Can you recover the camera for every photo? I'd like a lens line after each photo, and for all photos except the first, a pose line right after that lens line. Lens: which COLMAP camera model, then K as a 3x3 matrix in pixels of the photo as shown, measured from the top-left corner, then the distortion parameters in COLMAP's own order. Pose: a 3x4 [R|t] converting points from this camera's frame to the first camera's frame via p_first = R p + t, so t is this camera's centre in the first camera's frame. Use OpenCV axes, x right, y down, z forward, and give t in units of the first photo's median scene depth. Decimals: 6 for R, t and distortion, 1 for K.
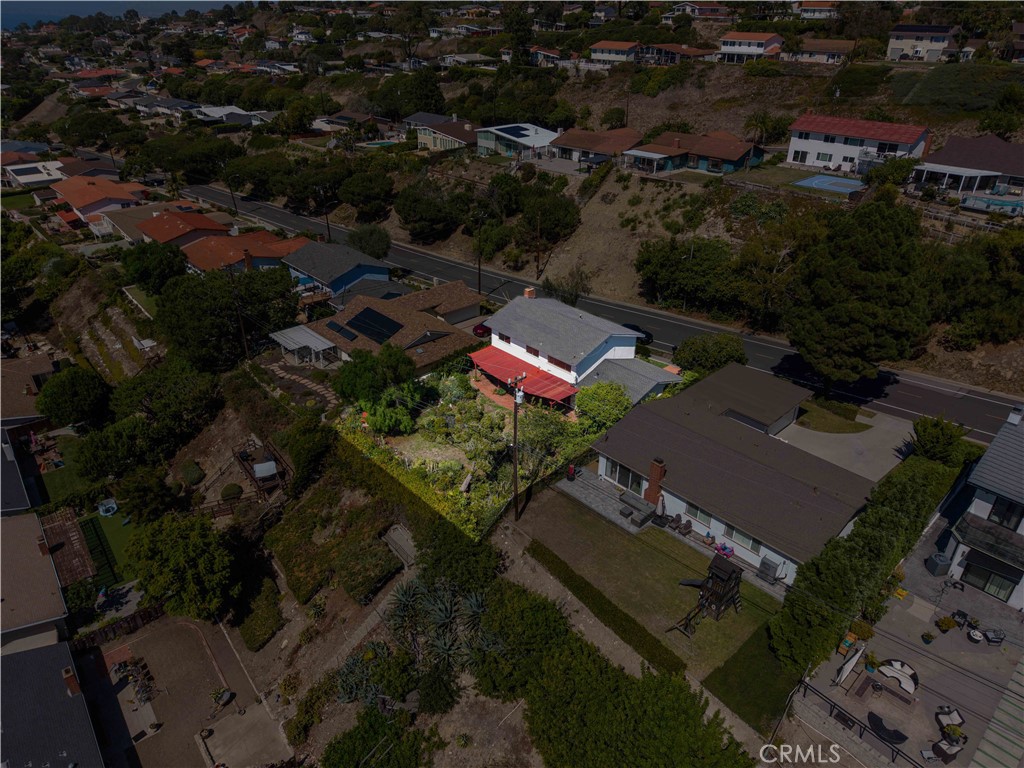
lens RADIAL K [[697.3, 0, 511.1], [0, 697.3, 382.6], [0, 0, 1]] dist [0.020907, -0.016620]
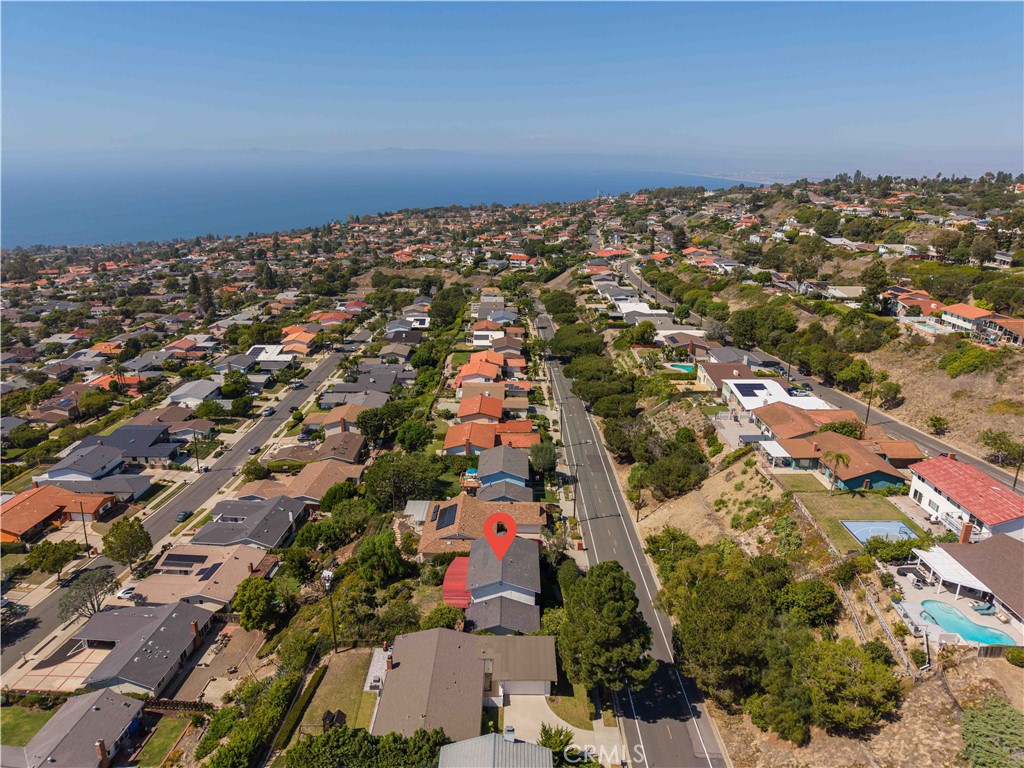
lens RADIAL K [[697.3, 0, 507.9], [0, 697.3, 382.2], [0, 0, 1]] dist [0.020907, -0.016620]
pose [[0.715220, 0.213022, -0.665644, 0.647187], [-0.331230, 0.941978, -0.054443, -0.240300], [0.615424, 0.259420, 0.744281, -0.124178]]
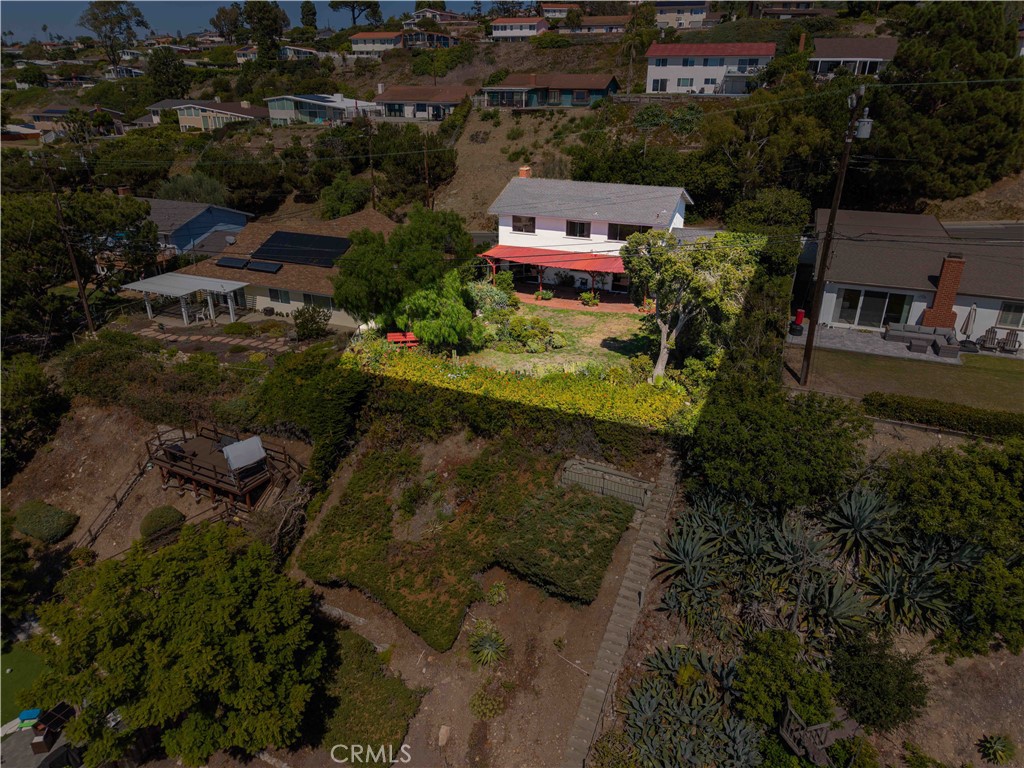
lens RADIAL K [[697.3, 0, 513.4], [0, 697.3, 381.9], [0, 0, 1]] dist [0.020907, -0.016620]
pose [[0.910261, -0.172081, 0.376580, -0.208367], [0.203922, 0.977903, -0.046056, 0.080396], [-0.360334, 0.118715, 0.925238, 0.245521]]
